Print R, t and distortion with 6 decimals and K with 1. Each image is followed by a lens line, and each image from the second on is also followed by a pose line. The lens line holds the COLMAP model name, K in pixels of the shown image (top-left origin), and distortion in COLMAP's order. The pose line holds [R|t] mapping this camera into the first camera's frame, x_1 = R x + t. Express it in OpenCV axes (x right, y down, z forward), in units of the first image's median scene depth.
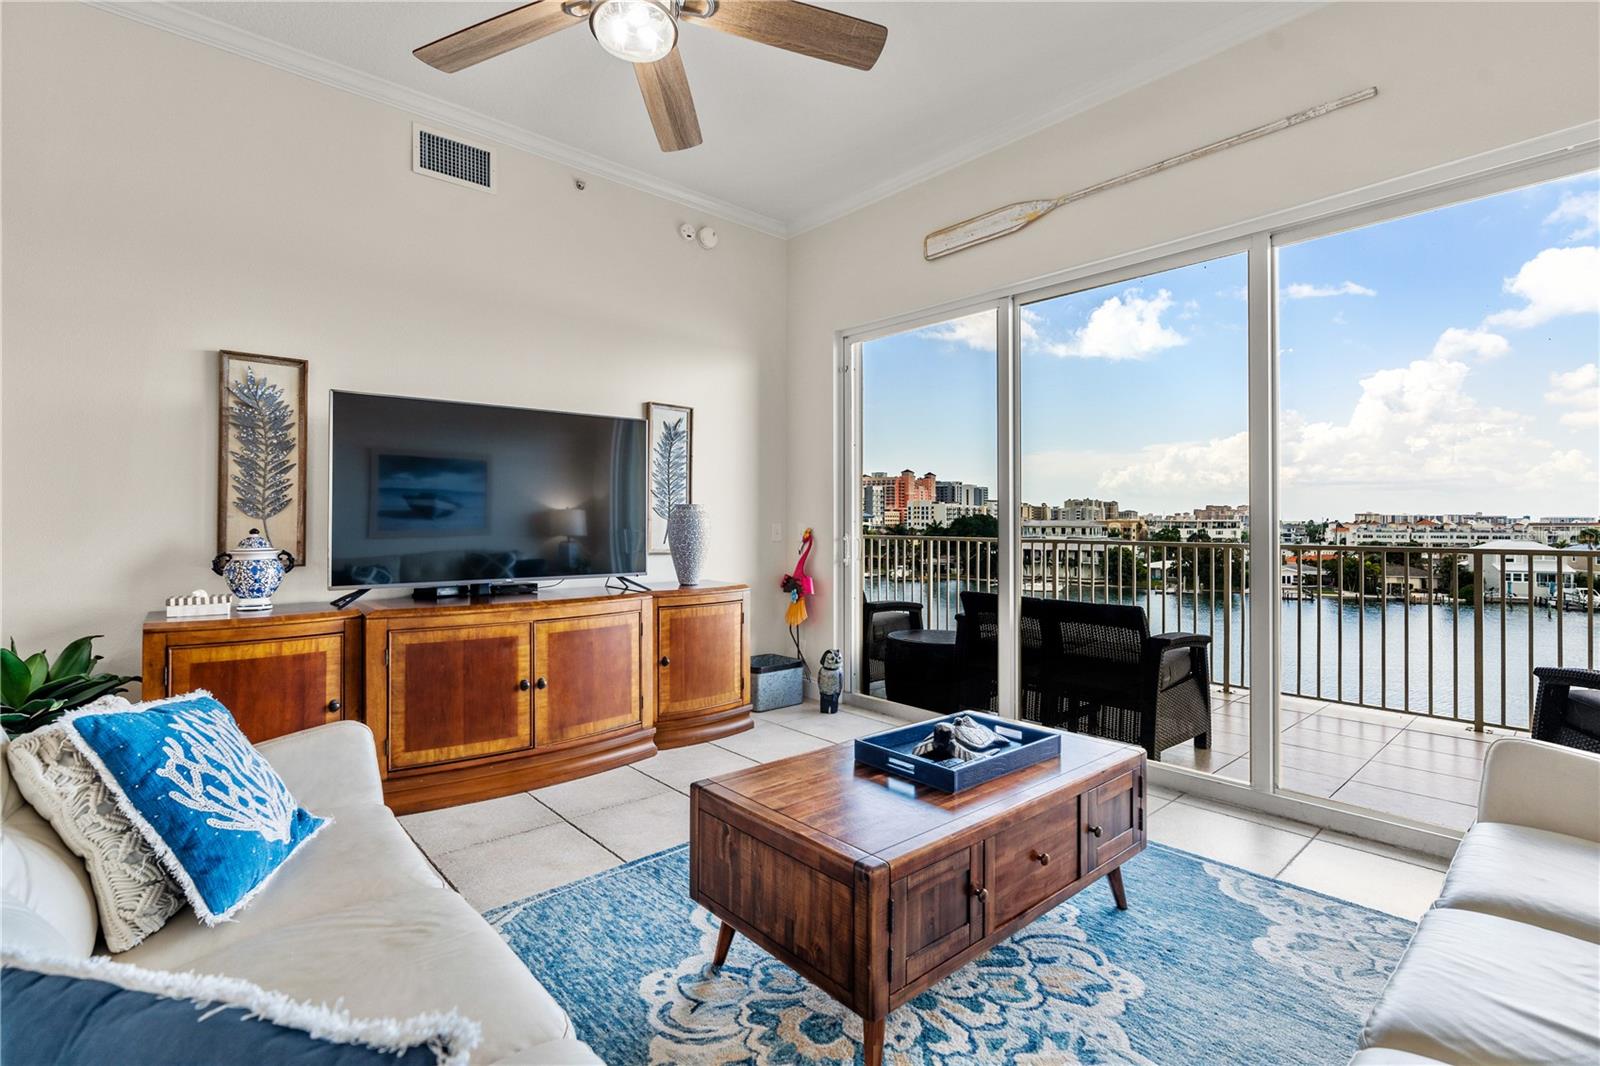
lens RADIAL K [[732.8, 0, 799.8], [0, 732.8, 519.5], [0, 0, 1]] dist [-0.004555, 0.001113]
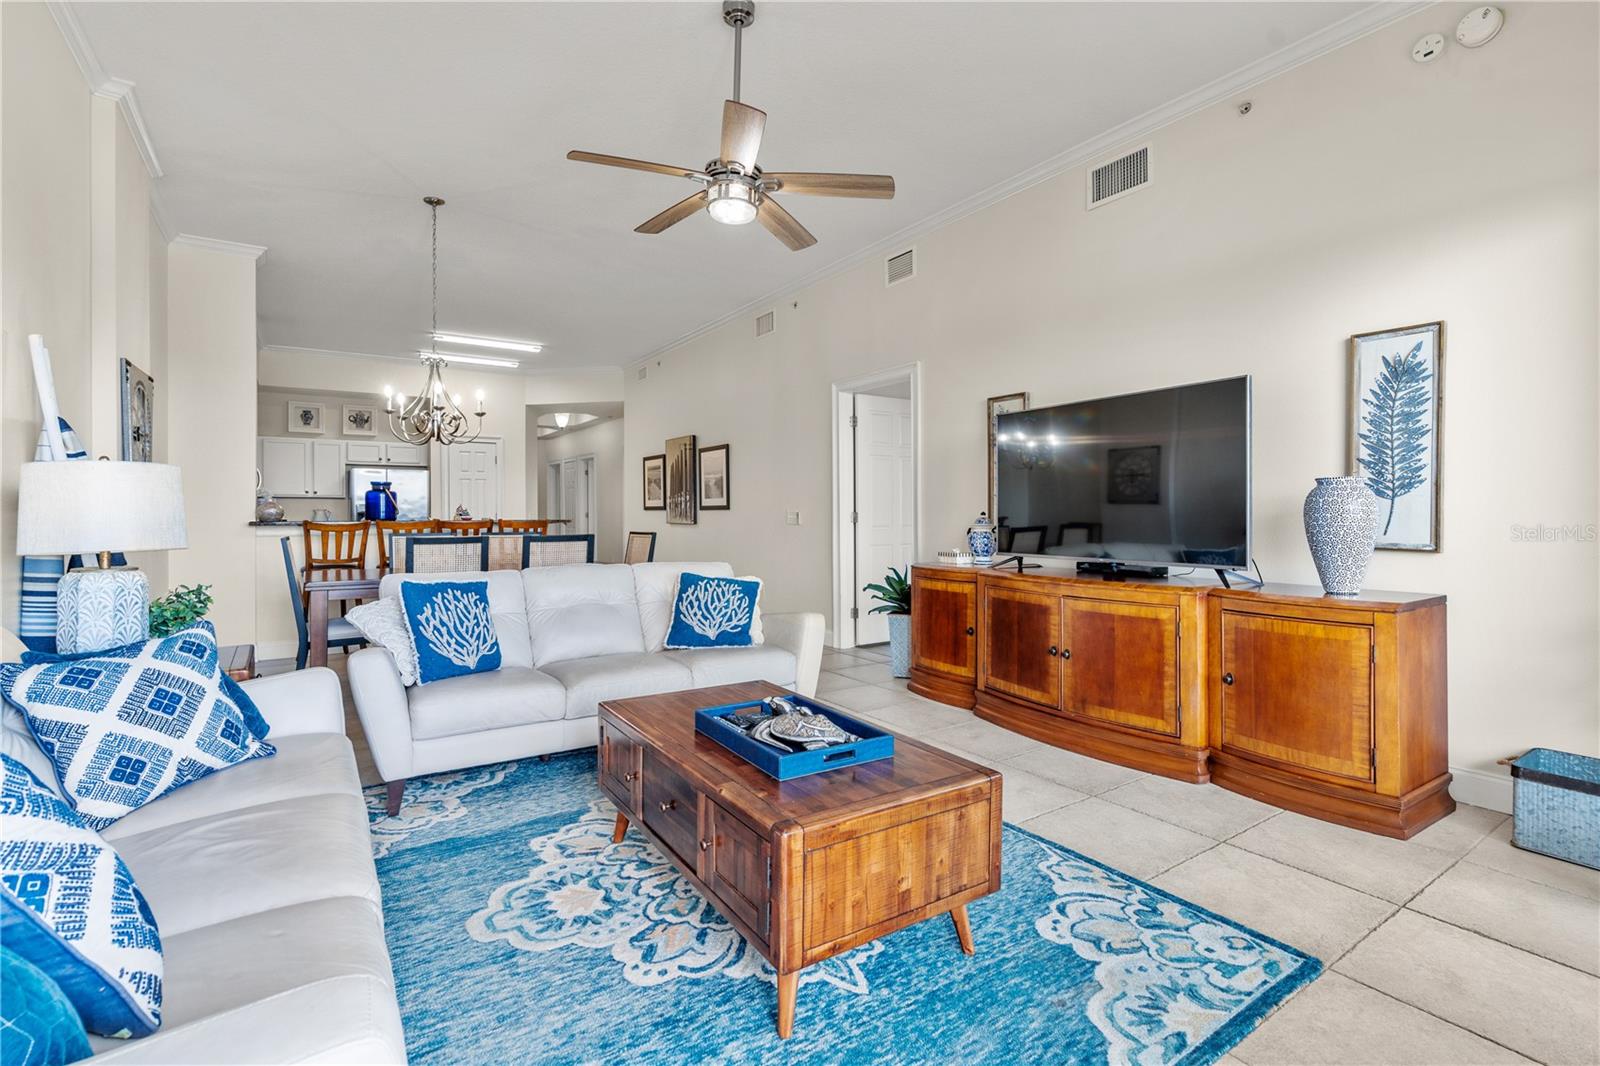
lens RADIAL K [[732.8, 0, 799.8], [0, 732.8, 519.5], [0, 0, 1]] dist [-0.004555, 0.001113]
pose [[-0.140538, 0.008284, -0.990041, 0.820155], [0.009942, 0.999926, 0.006956, 0.012675], [0.990025, -0.008865, -0.140610, 0.799504]]
